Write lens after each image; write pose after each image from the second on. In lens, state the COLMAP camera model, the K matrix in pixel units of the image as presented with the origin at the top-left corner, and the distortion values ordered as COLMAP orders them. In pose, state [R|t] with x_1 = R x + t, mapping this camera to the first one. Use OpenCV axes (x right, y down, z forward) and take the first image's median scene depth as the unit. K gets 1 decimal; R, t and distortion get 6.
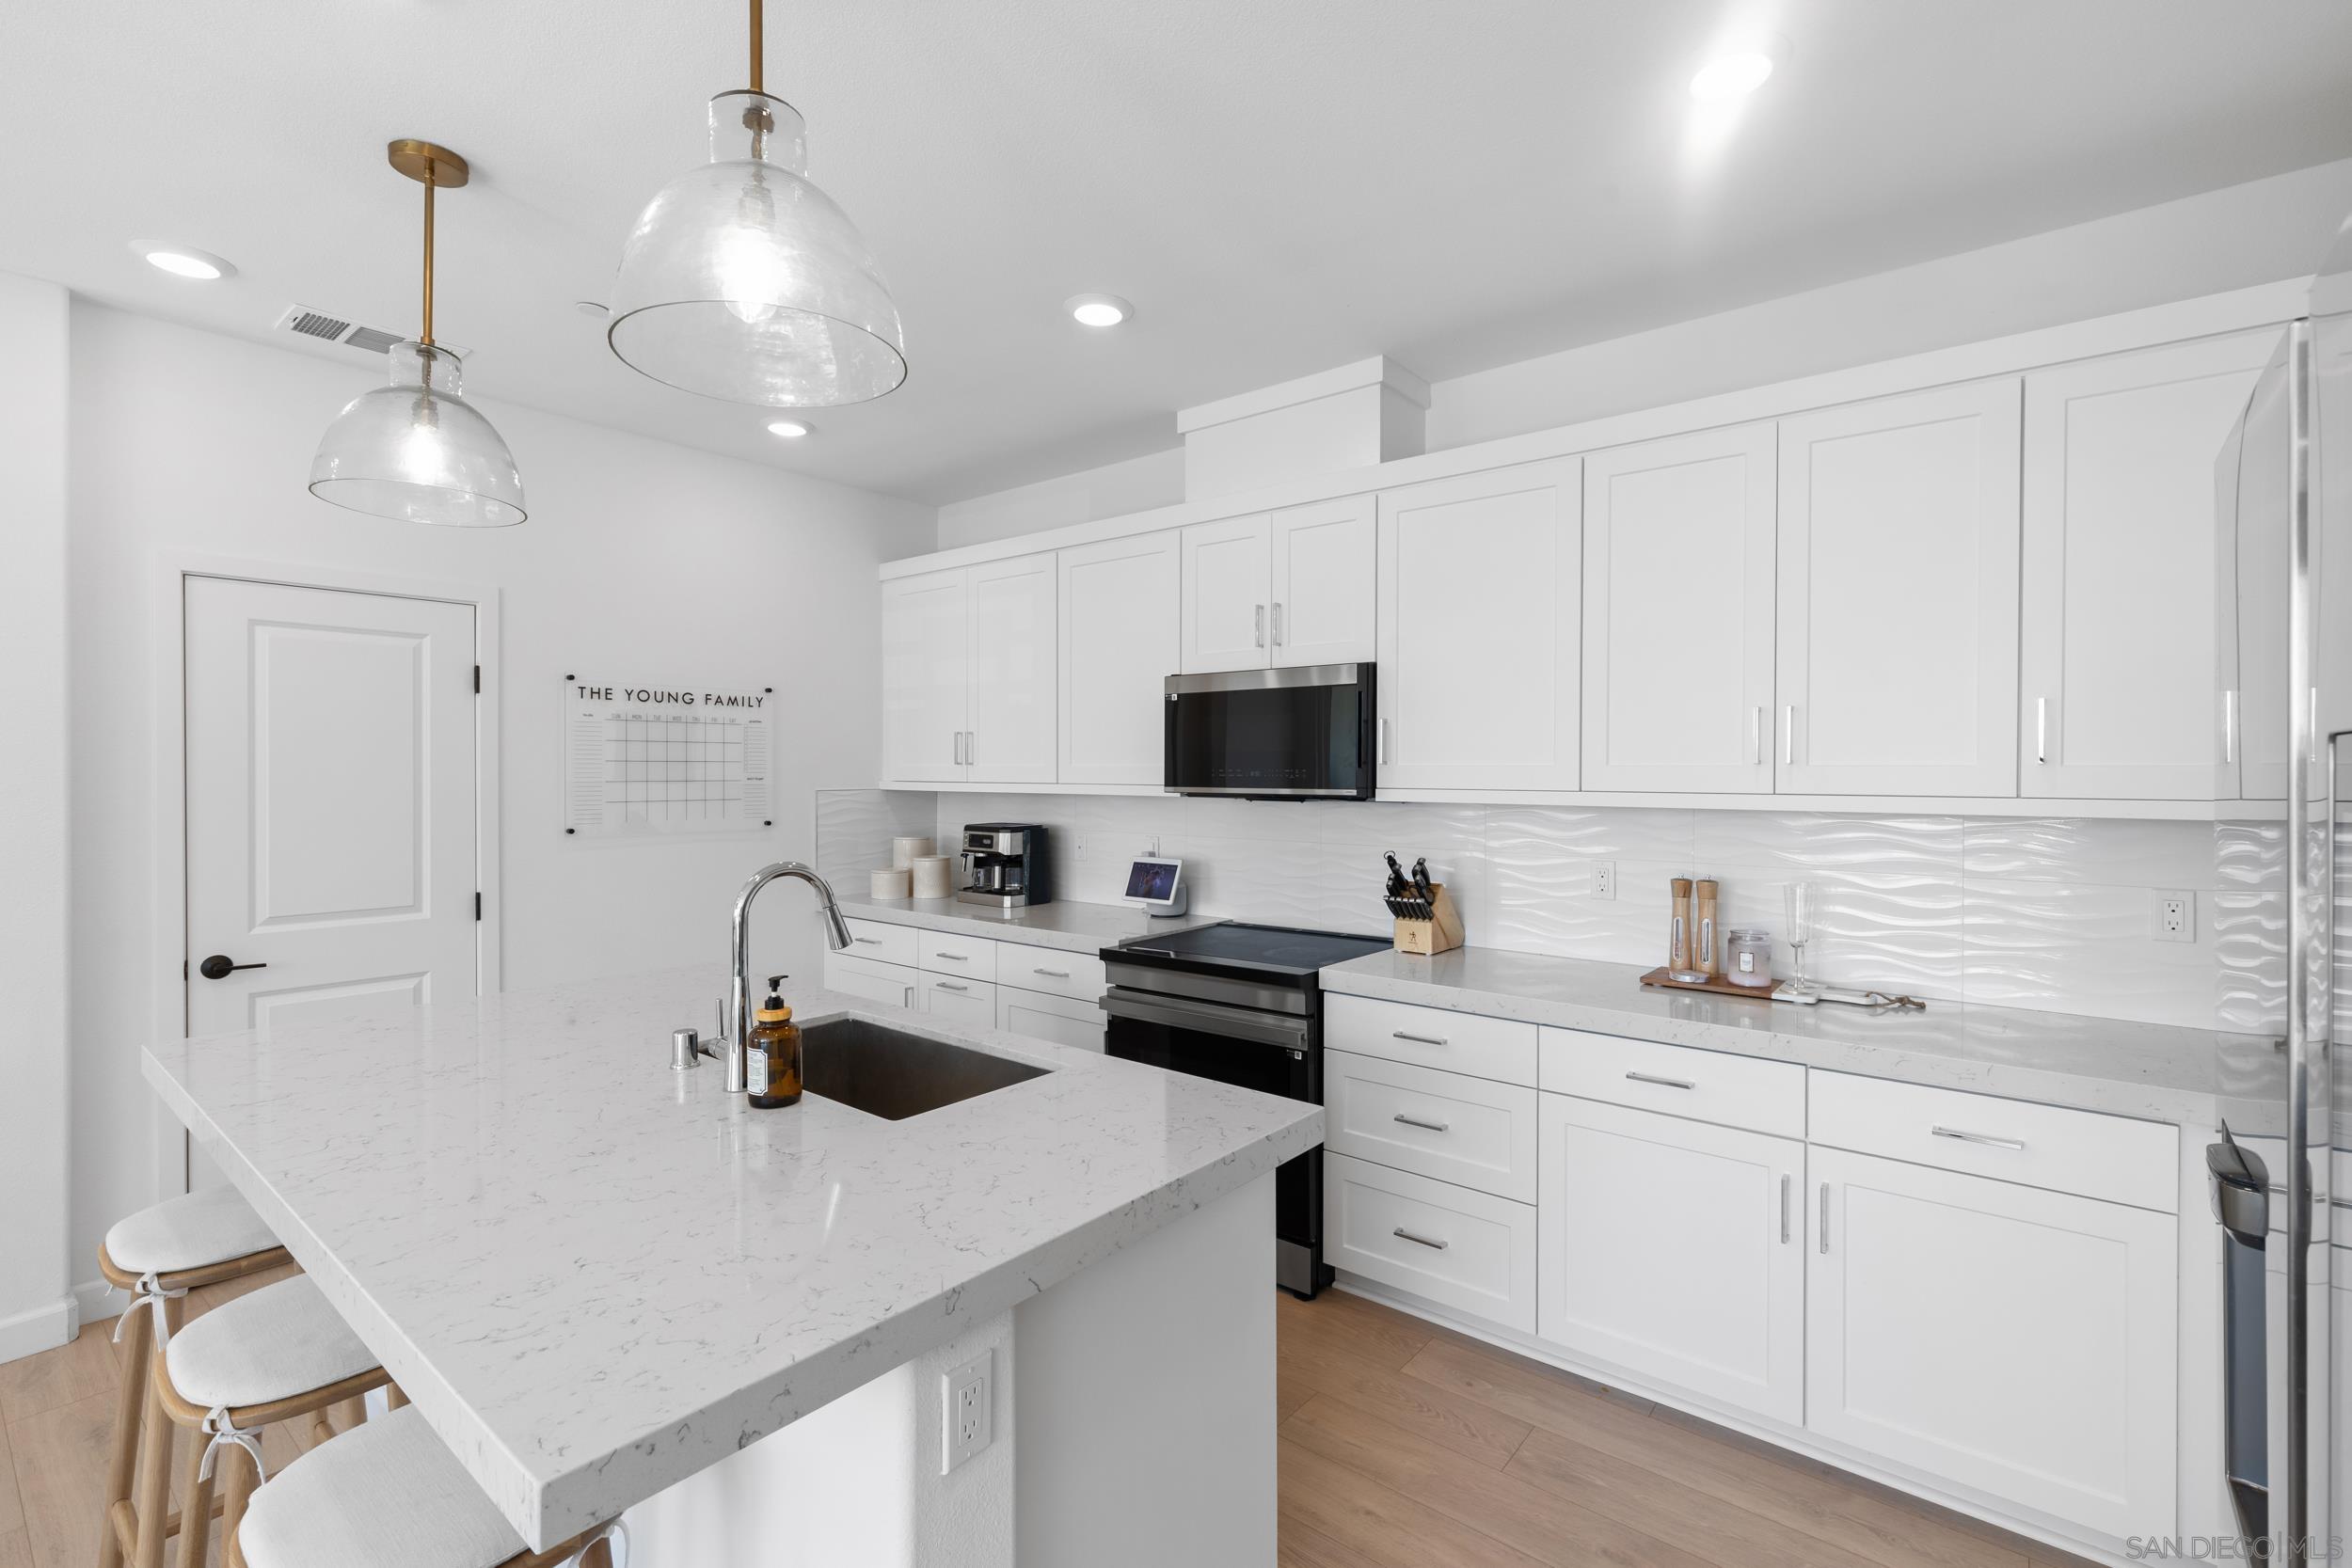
lens RADIAL K [[1056.6, 0, 1187.4], [0, 1056.6, 773.8], [0, 0, 1]] dist [0.001066, 0.000121]
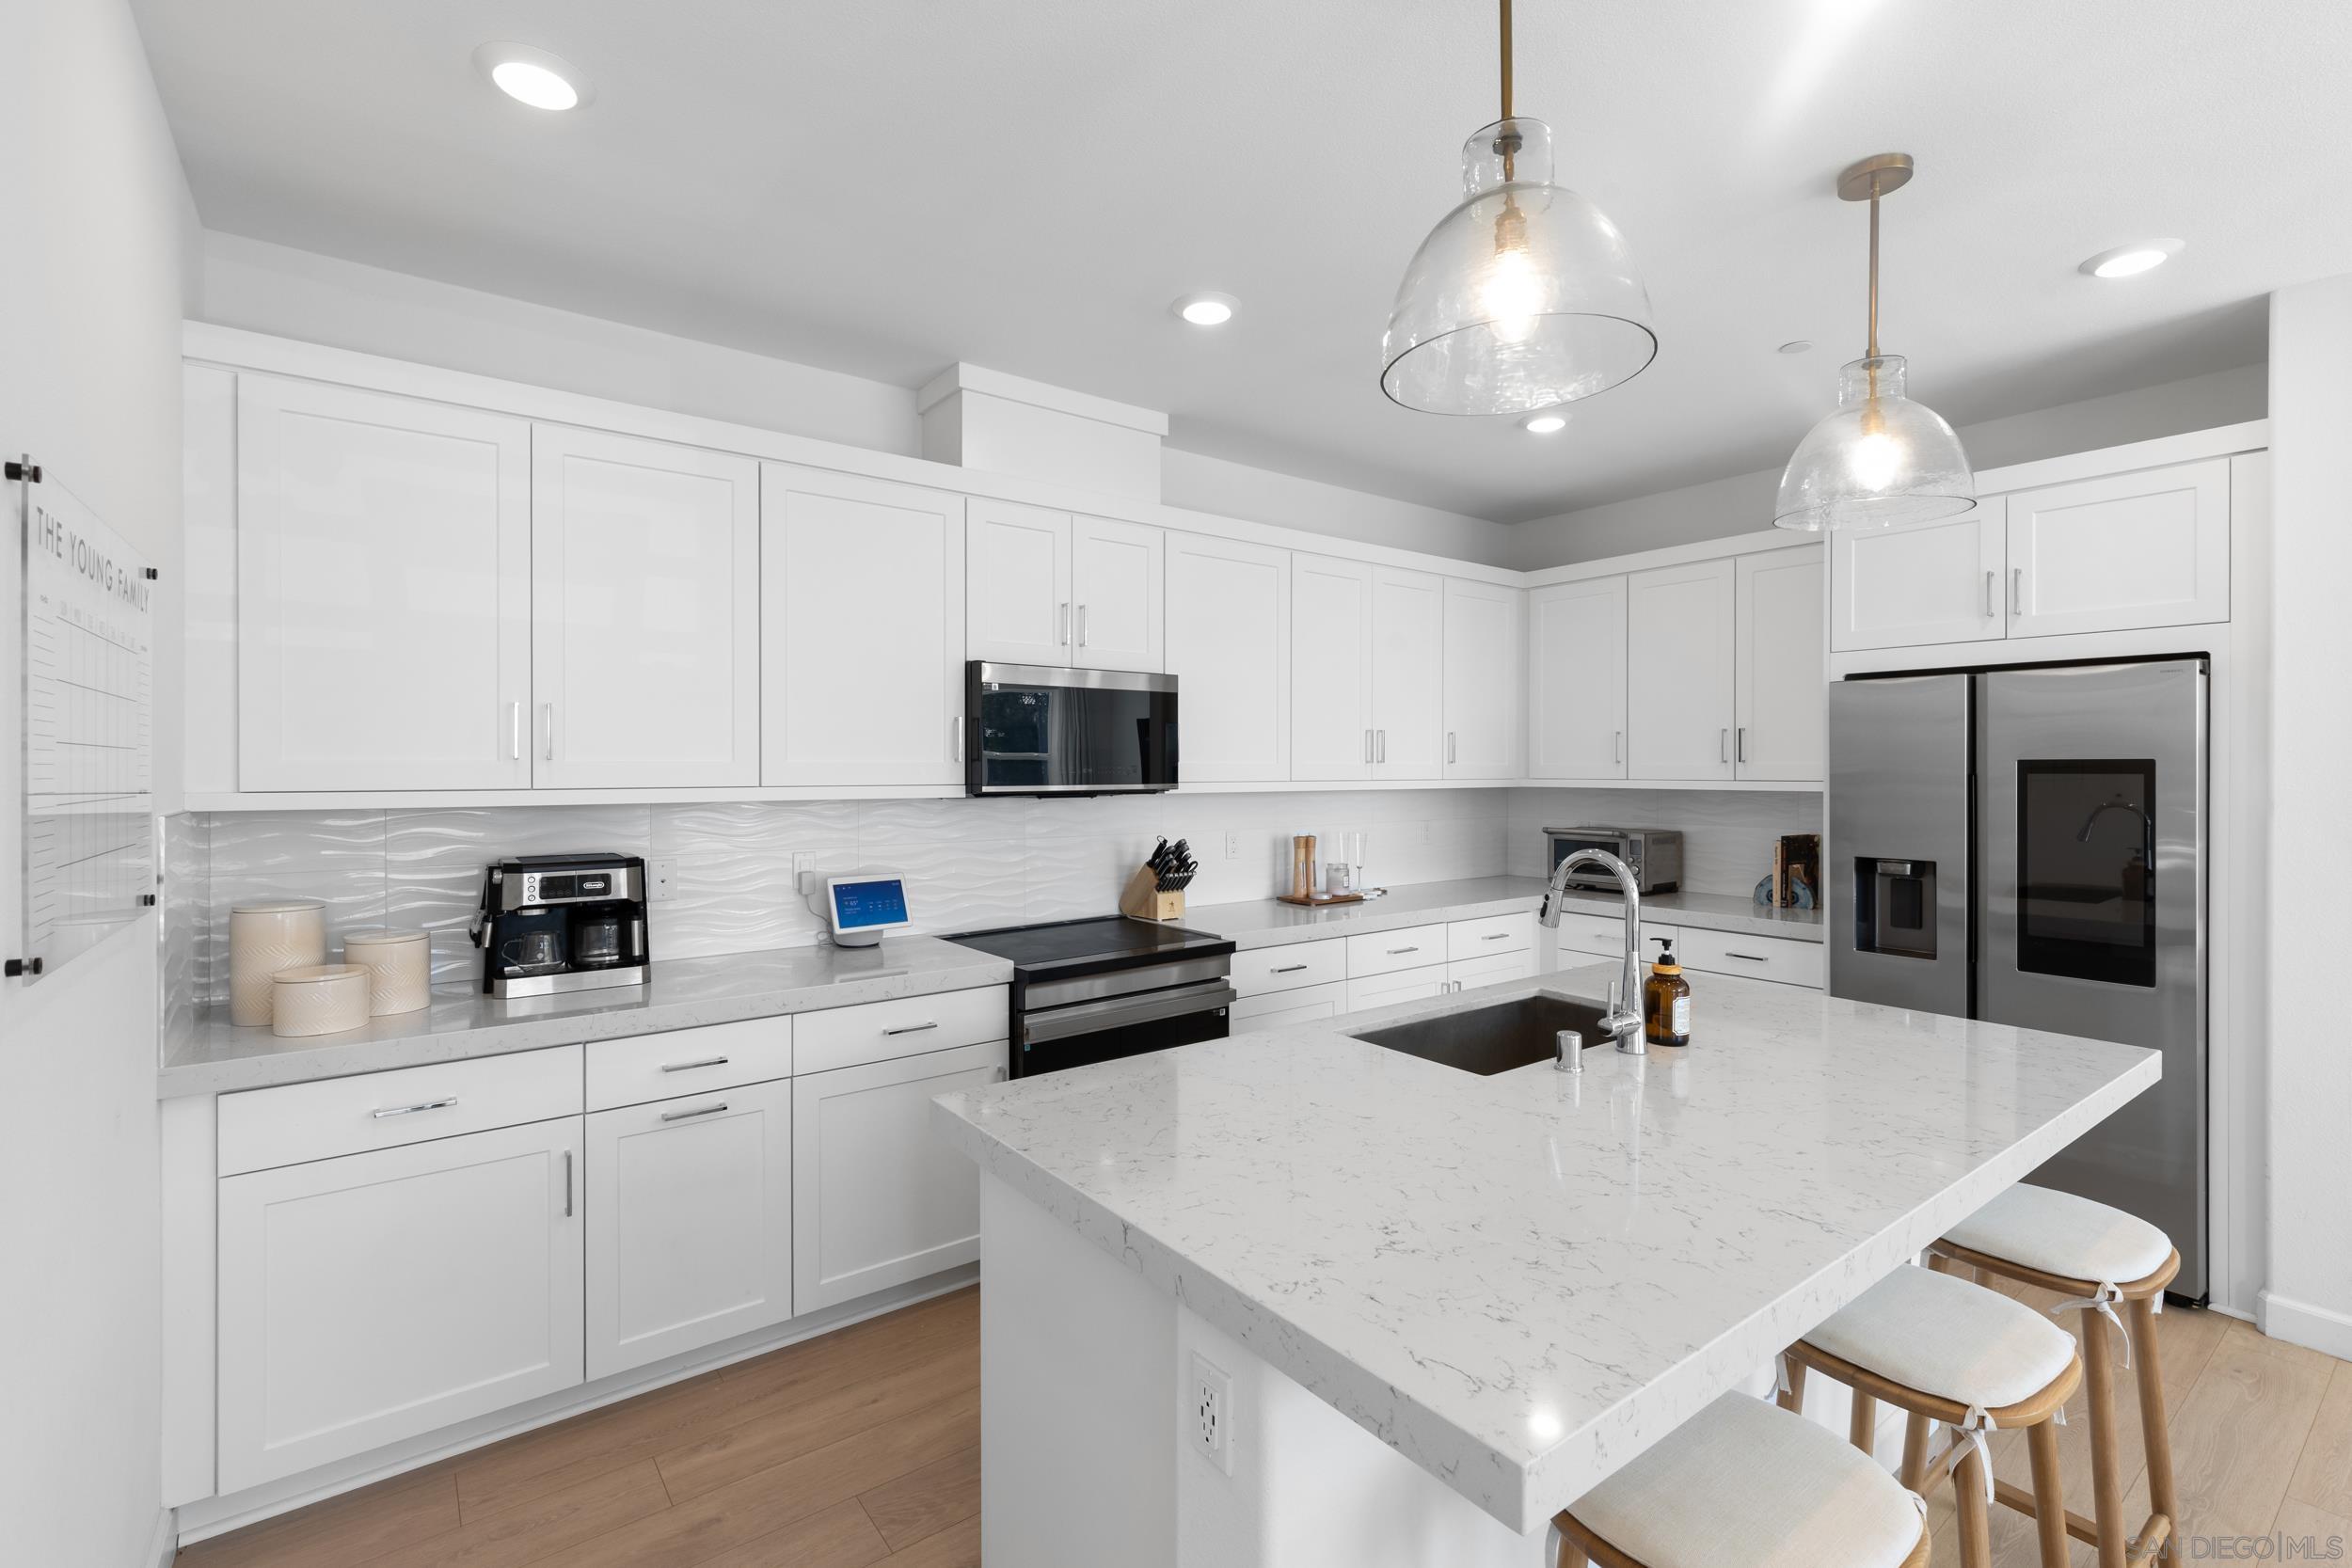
lens RADIAL K [[1056.6, 0, 1187.4], [0, 1056.6, 773.8], [0, 0, 1]] dist [0.001066, 0.000121]
pose [[0.228524, -0.008193, 0.973504, -0.857523], [0.004807, 0.999962, 0.007287, -0.003833], [-0.973526, 0.003014, 0.228555, 0.635871]]
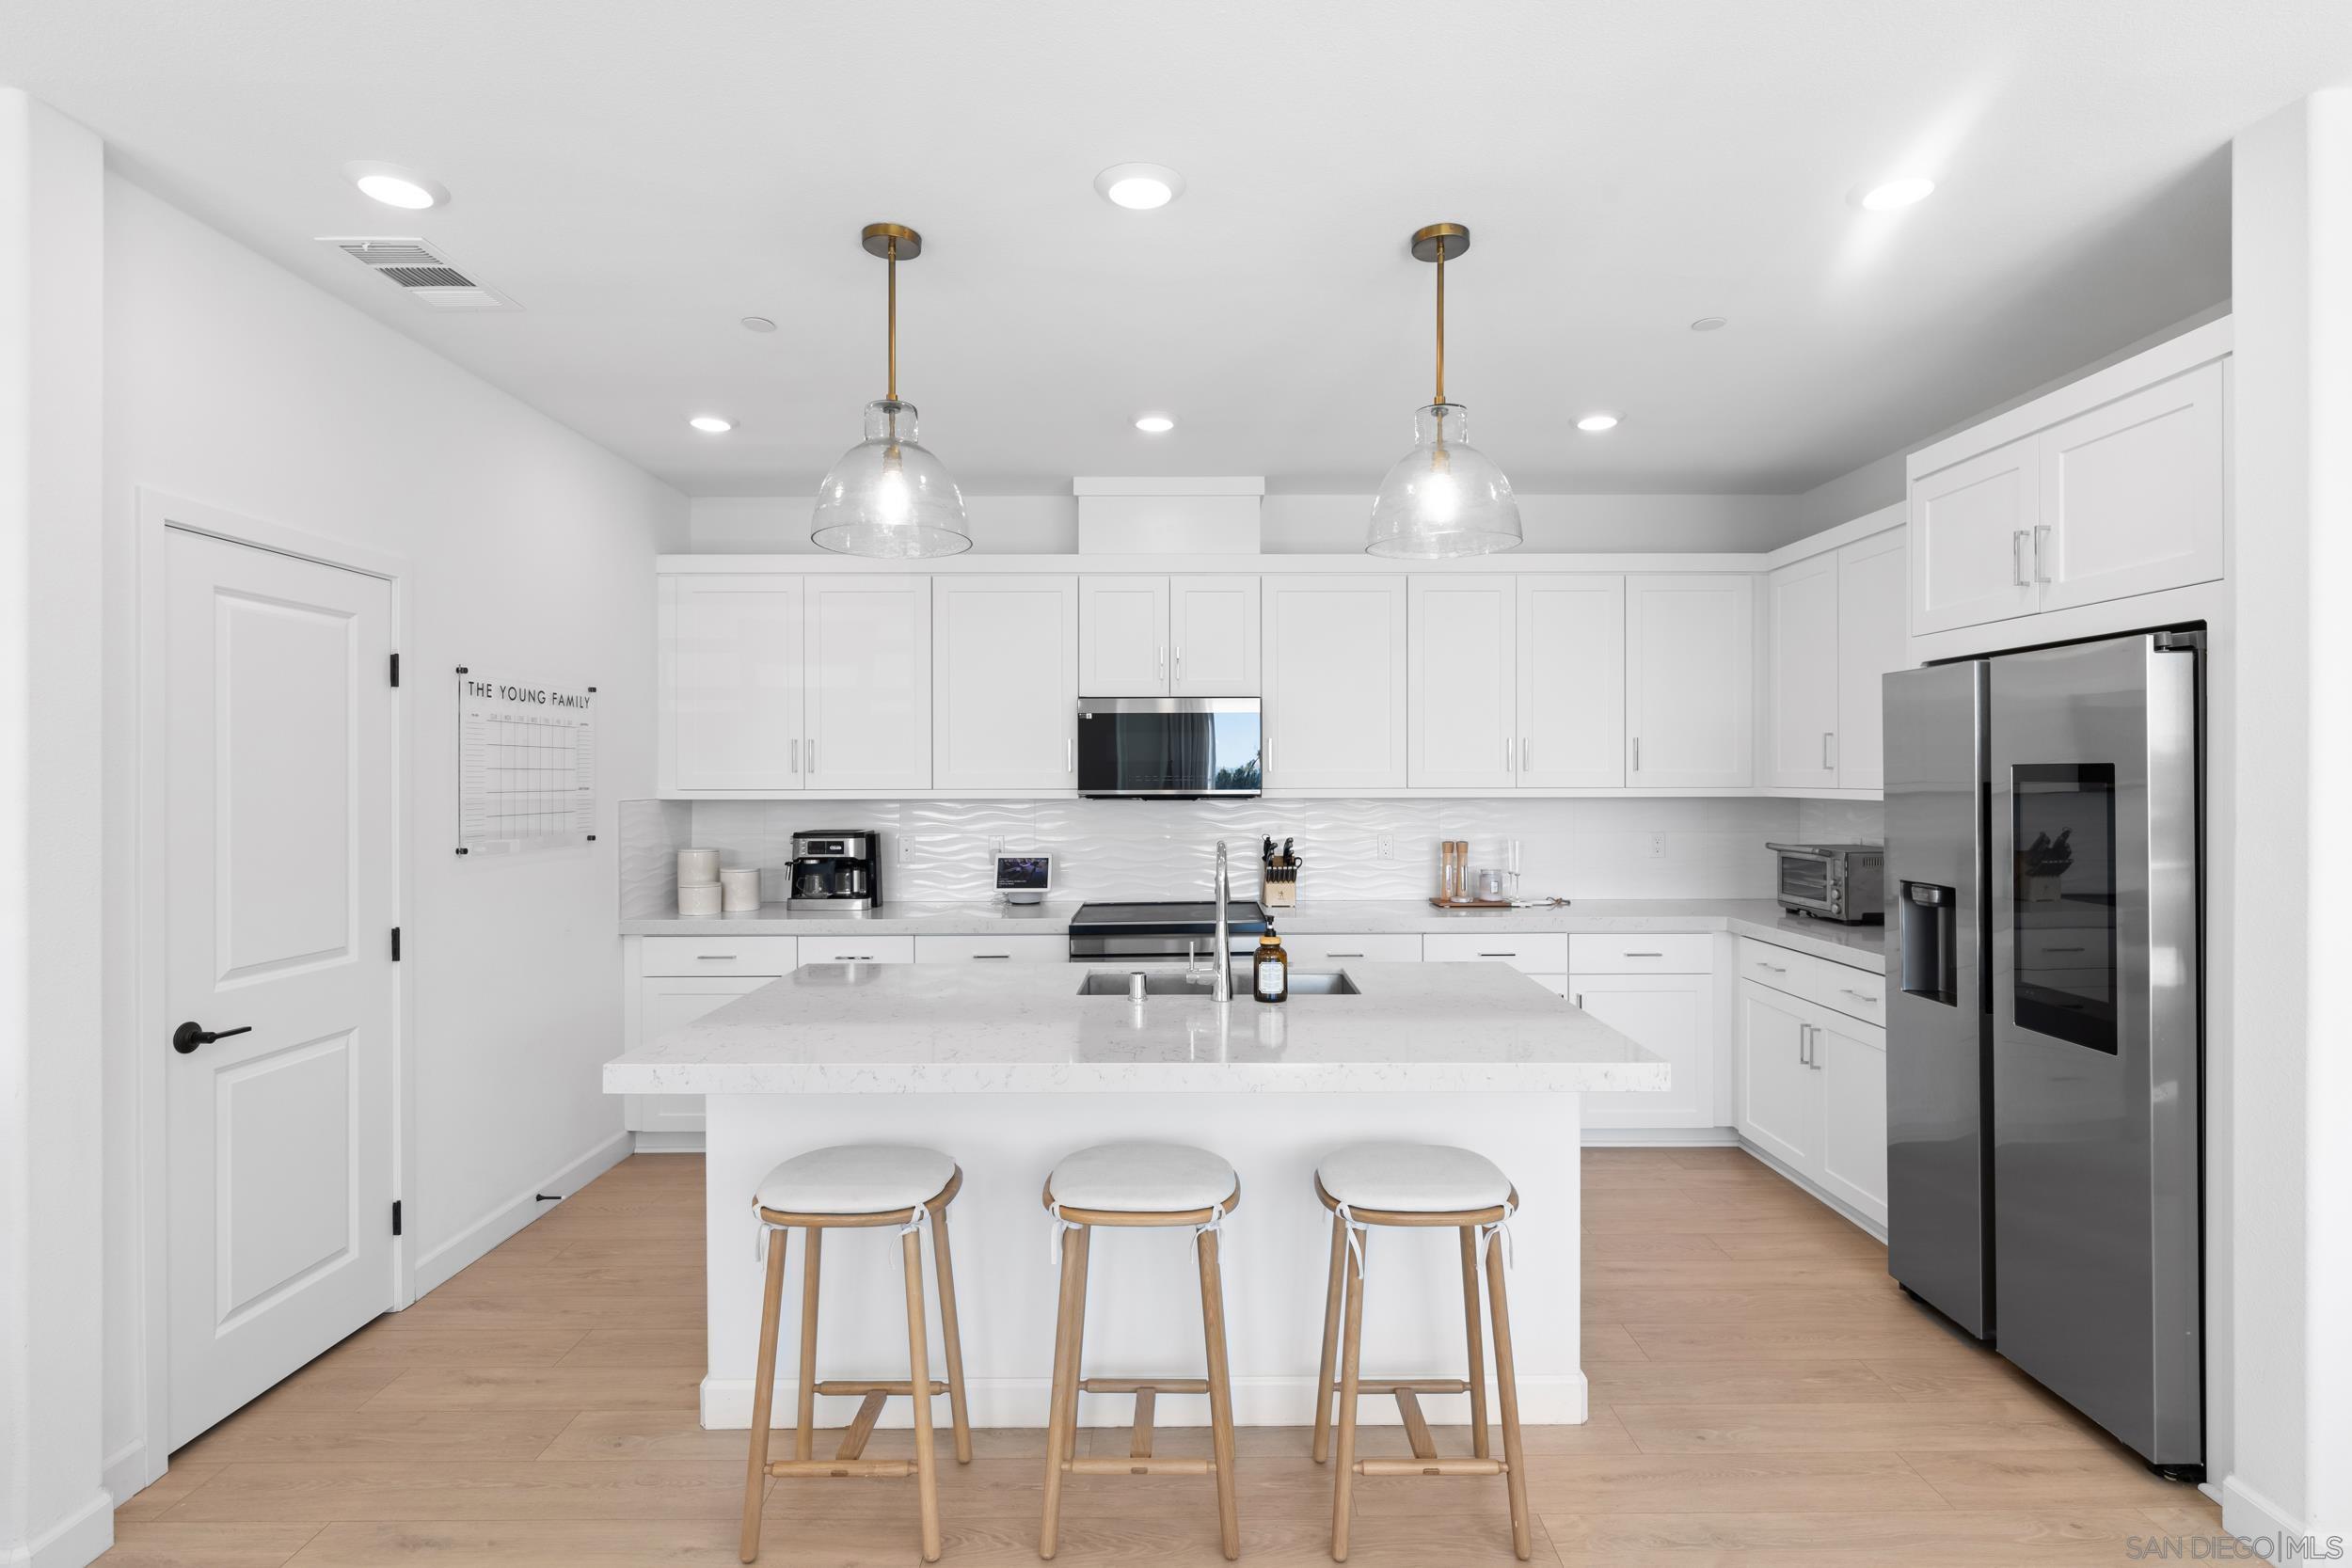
lens RADIAL K [[1149.0, 0, 1193.6], [0, 1149.0, 774.6], [0, 0, 1]] dist [-0.002092, 0.000028]
pose [[0.773358, -0.003246, 0.633961, -0.757328], [0.007190, 0.999967, -0.003651, 0.000382], [-0.633928, 0.007381, 0.773356, -0.091904]]
